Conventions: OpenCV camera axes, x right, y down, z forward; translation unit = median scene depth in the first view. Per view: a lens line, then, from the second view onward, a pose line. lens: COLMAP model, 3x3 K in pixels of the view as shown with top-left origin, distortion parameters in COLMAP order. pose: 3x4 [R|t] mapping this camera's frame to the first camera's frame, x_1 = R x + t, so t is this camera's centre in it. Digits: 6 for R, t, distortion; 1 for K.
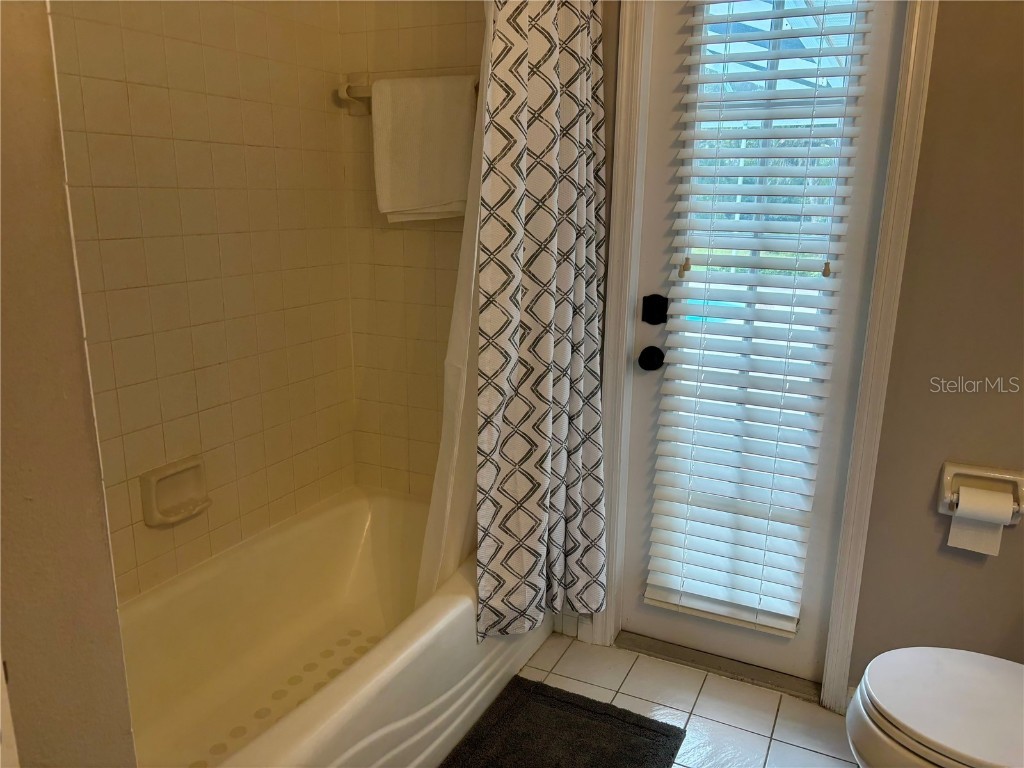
lens RADIAL K [[773.8, 0, 517.2], [0, 773.8, 391.2], [0, 0, 1]] dist [0.085422, -0.108023]
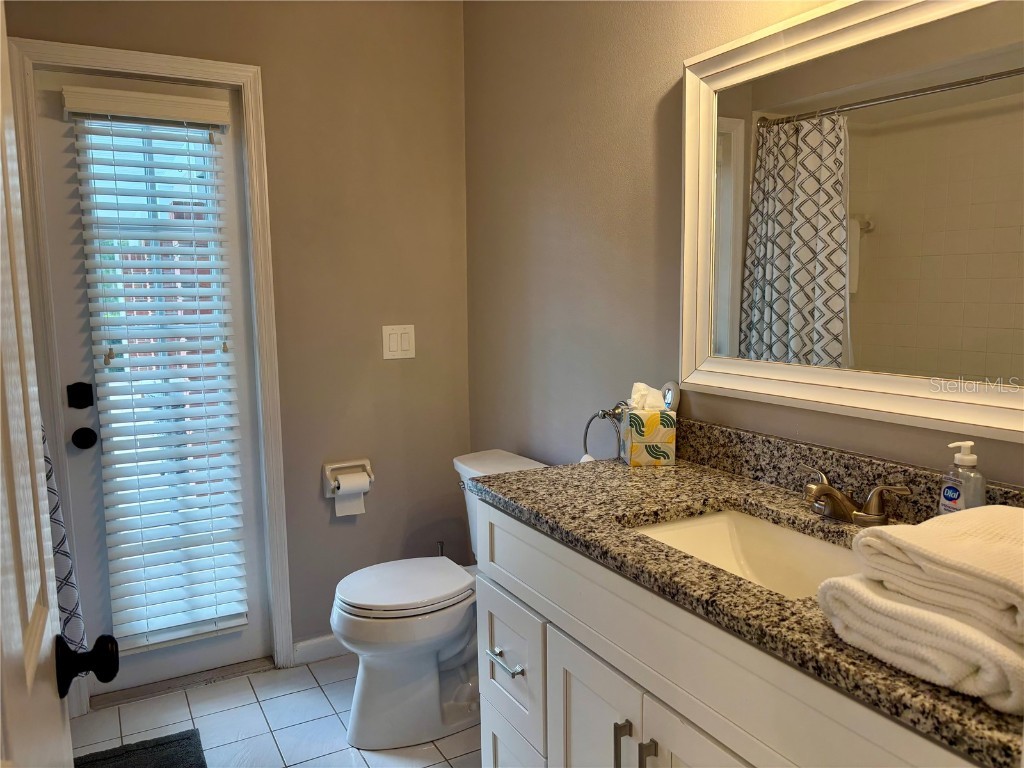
lens RADIAL K [[773.8, 0, 517.2], [0, 773.8, 391.2], [0, 0, 1]] dist [0.085422, -0.108023]
pose [[0.574506, -0.135460, 0.807213, -0.399104], [0.217147, 0.976095, 0.009253, 0.017998], [-0.789170, 0.169968, 0.590188, -0.194068]]
